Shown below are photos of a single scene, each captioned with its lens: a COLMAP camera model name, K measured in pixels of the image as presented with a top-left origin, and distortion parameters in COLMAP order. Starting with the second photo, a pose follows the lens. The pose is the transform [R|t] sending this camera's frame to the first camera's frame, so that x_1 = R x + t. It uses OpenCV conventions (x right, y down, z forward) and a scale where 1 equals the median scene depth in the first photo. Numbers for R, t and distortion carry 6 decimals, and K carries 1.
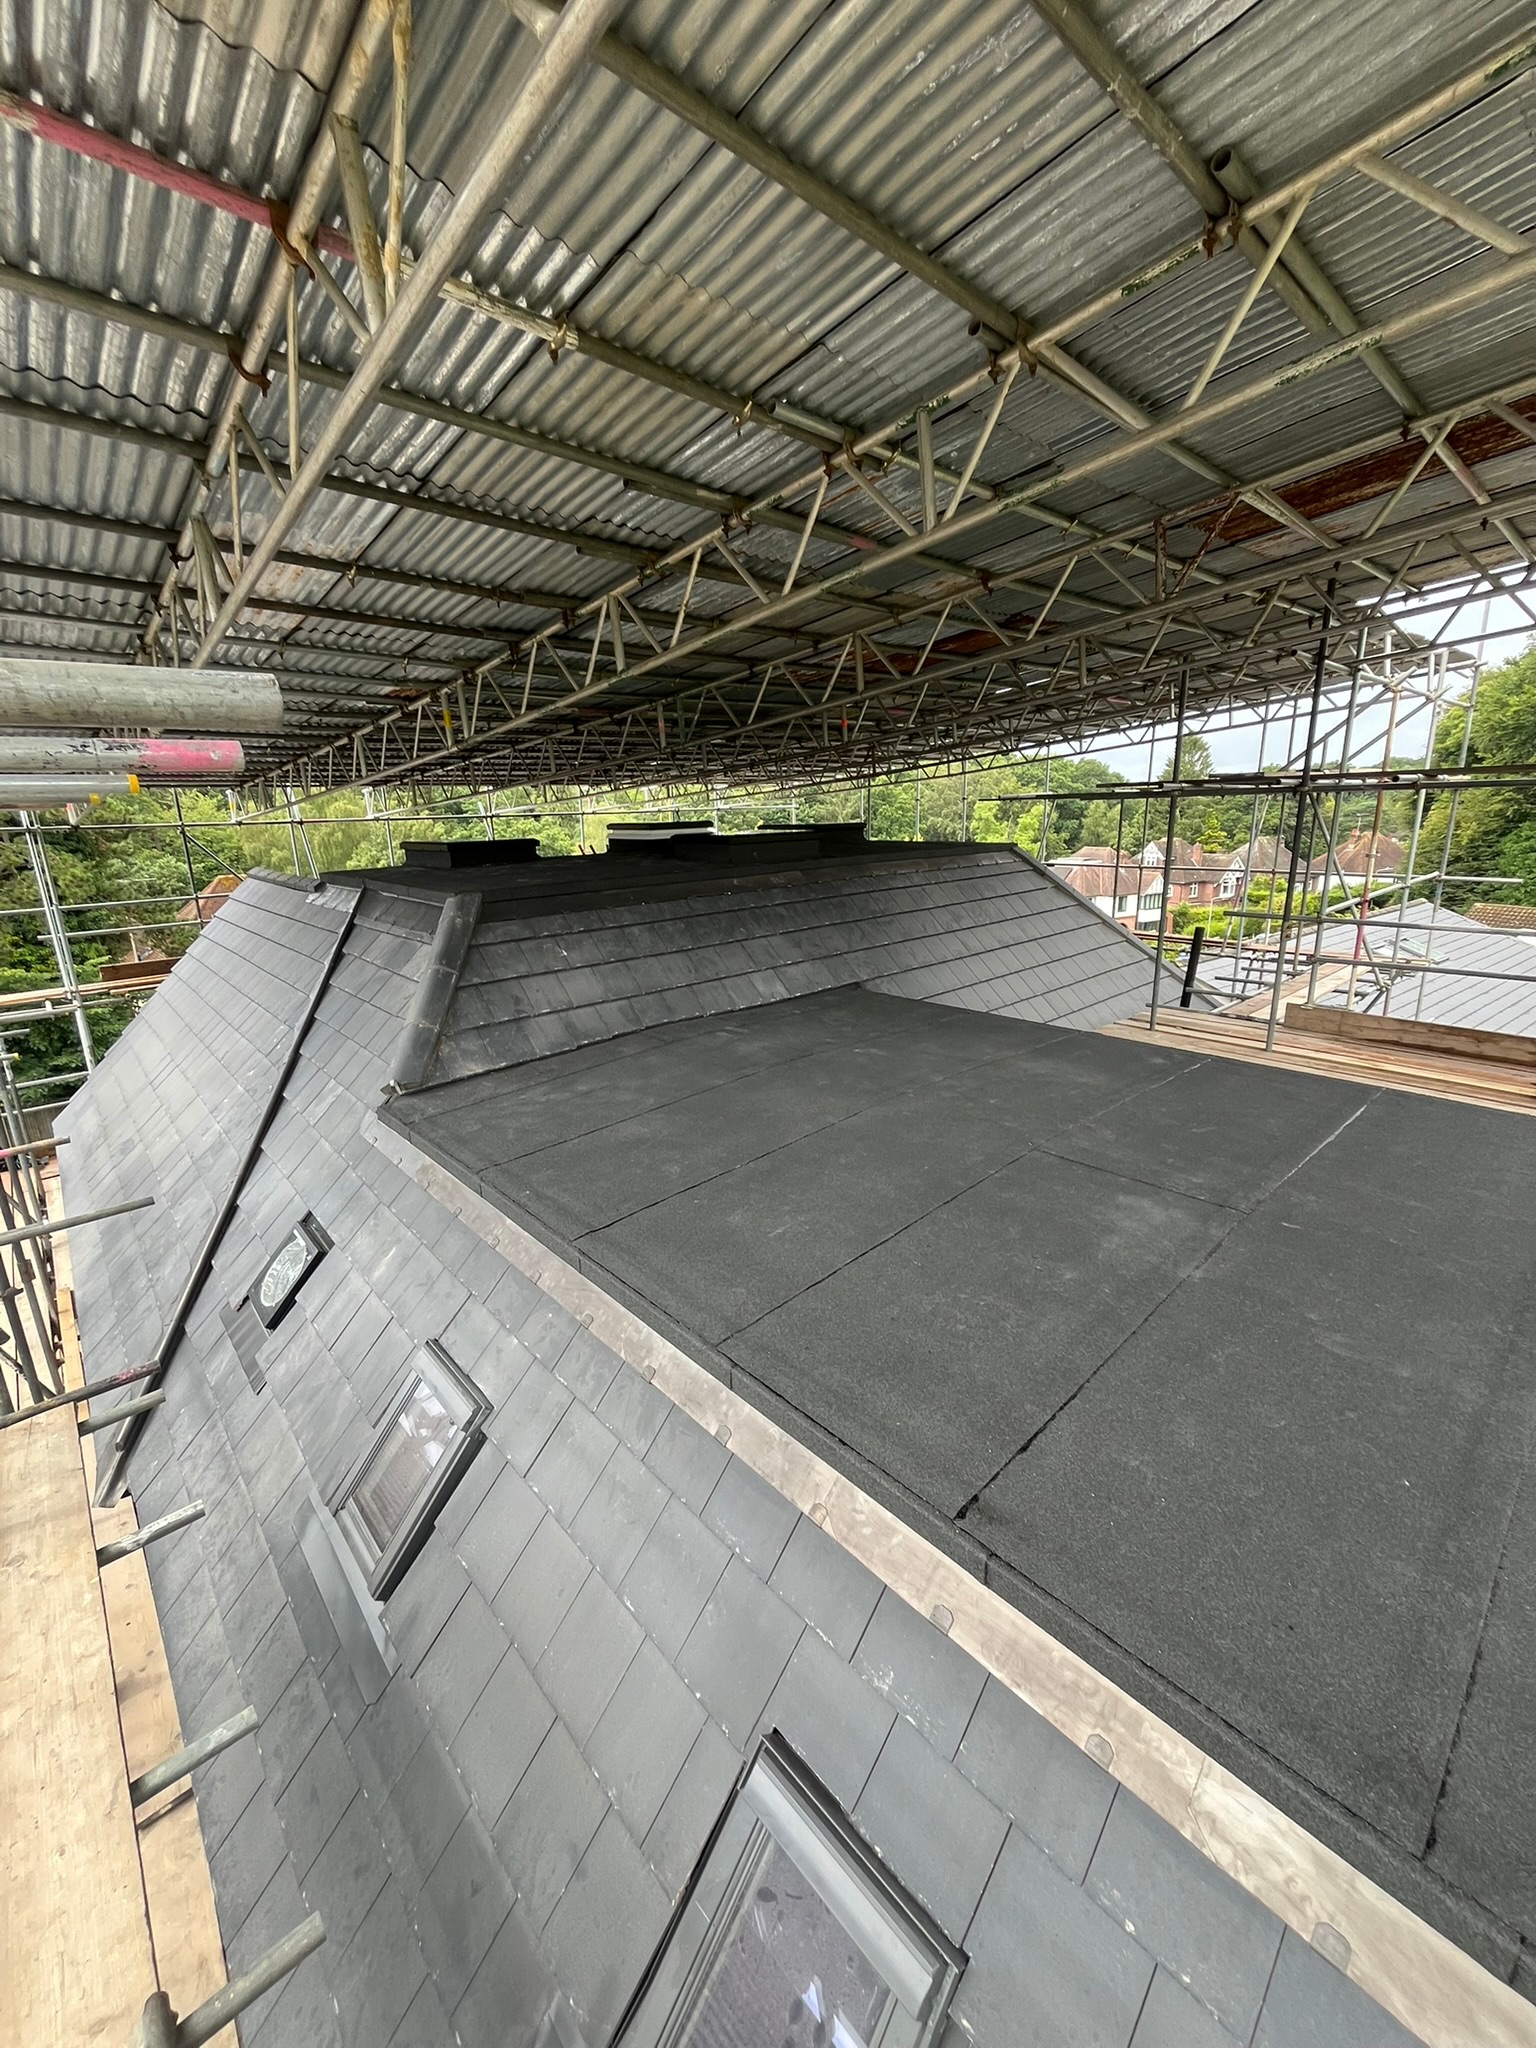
lens RADIAL K [[825.3, 0, 777.1], [0, 825.3, 1021.4], [0, 0, 1]] dist [0.001172, -0.001115]
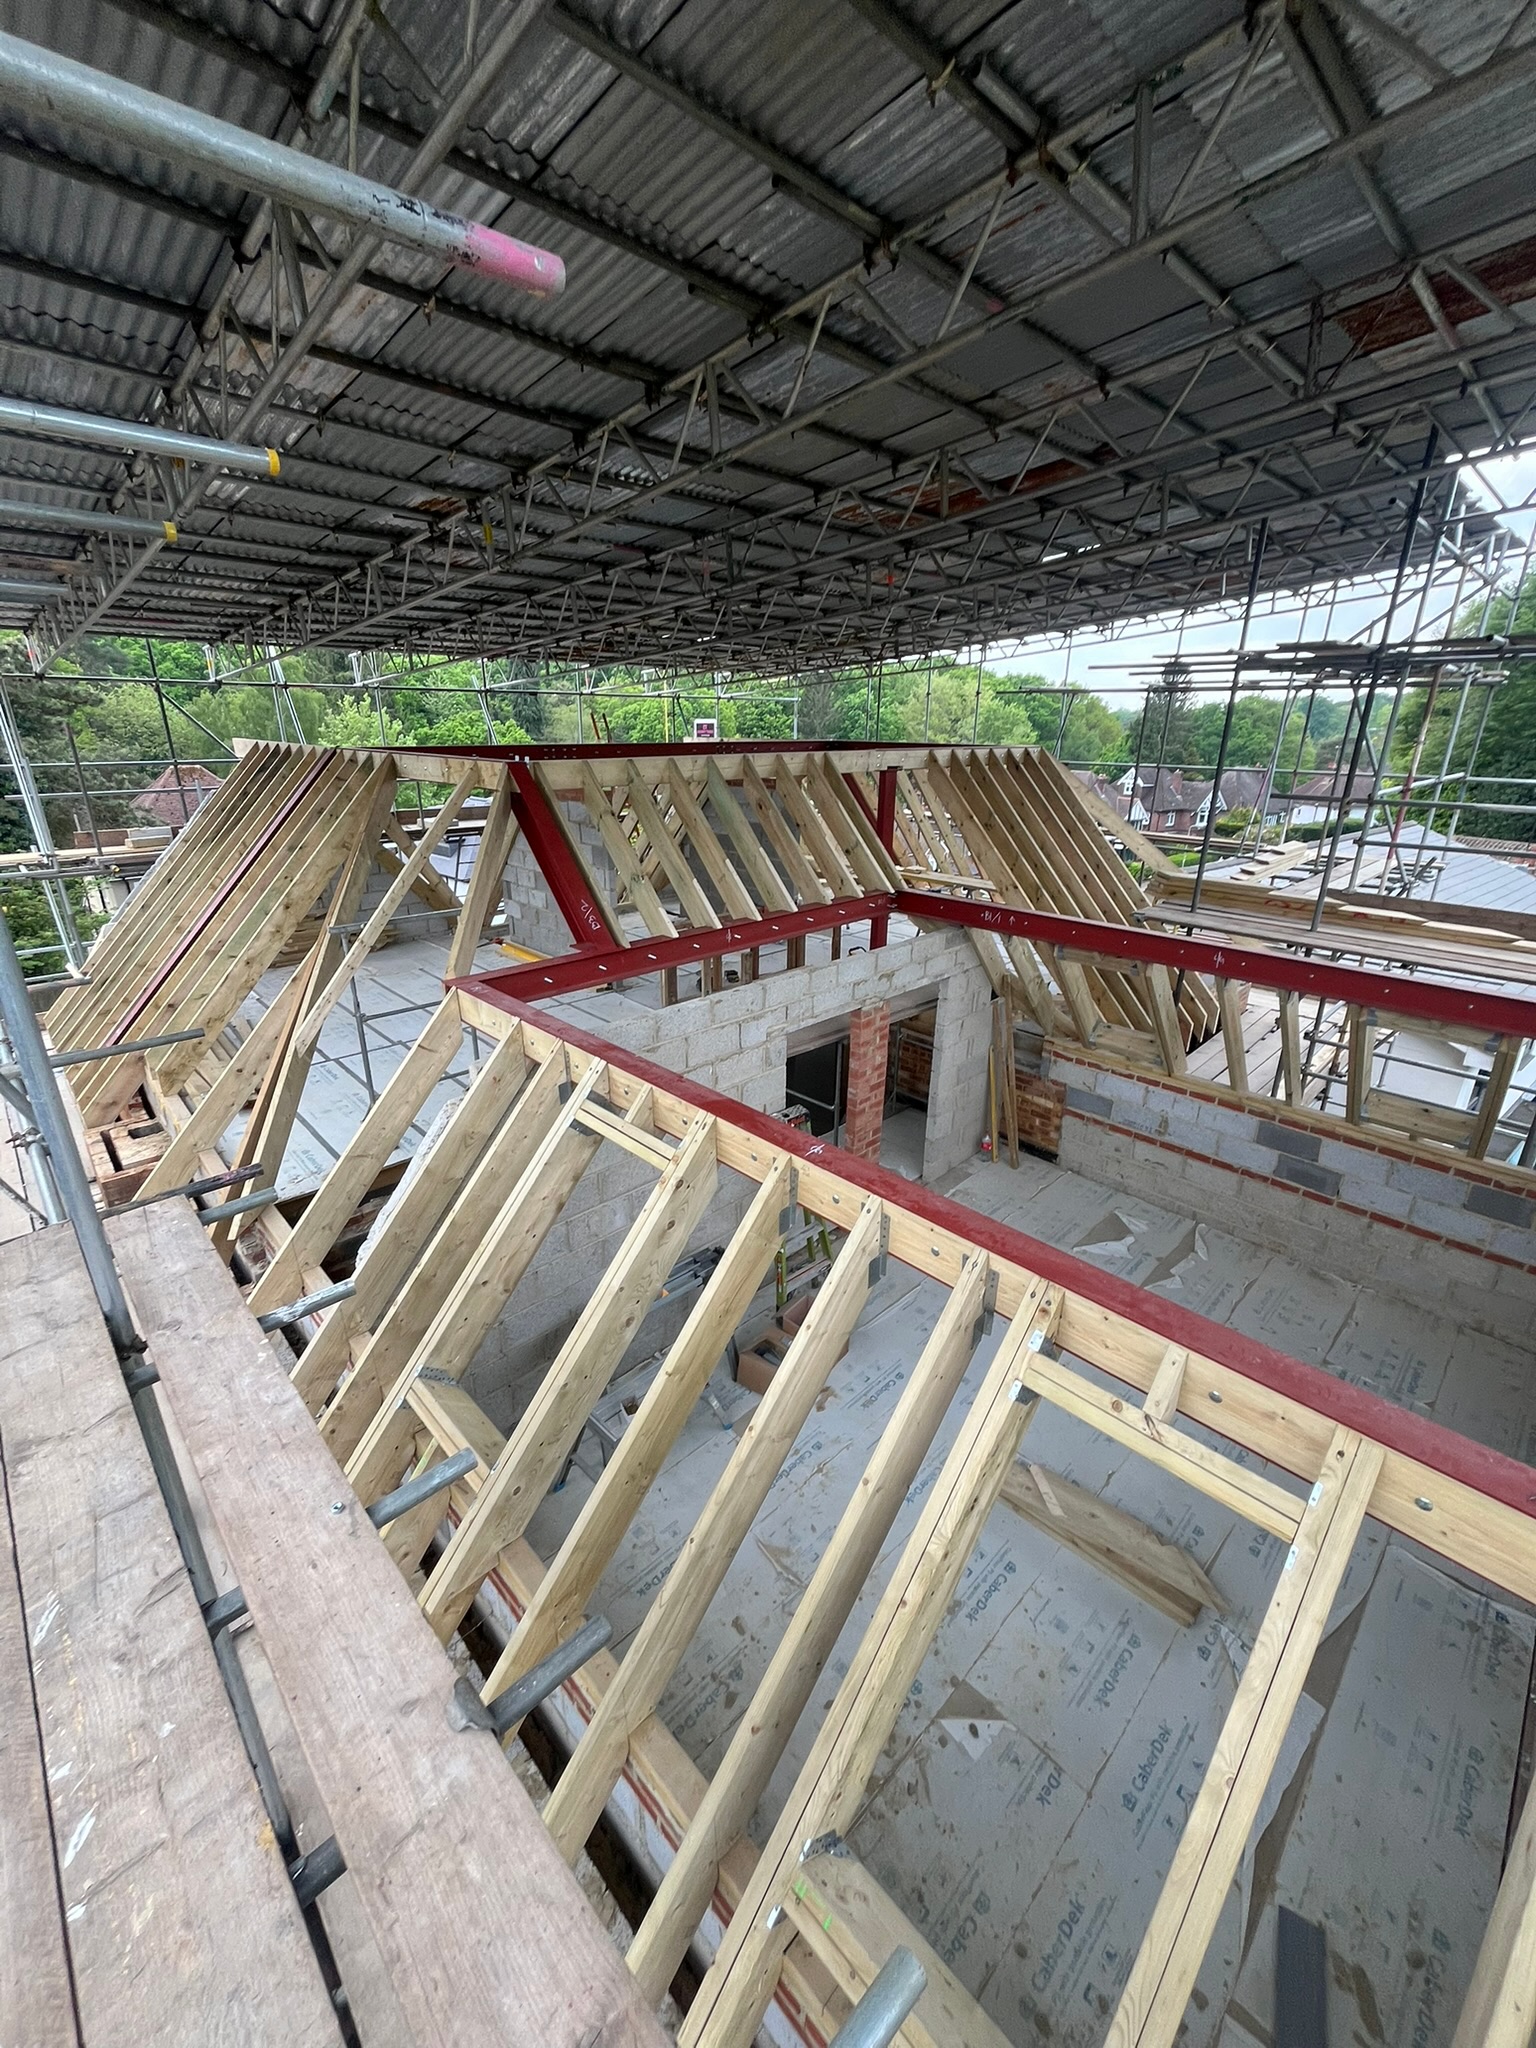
lens RADIAL K [[825.3, 0, 764.2], [0, 825.3, 1035.1], [0, 0, 1]] dist [0.001172, -0.001115]
pose [[0.998874, 0.019121, 0.043413, -0.160976], [-0.022966, 0.995687, 0.089885, 0.125821], [-0.041507, -0.090780, 0.995006, 0.036240]]
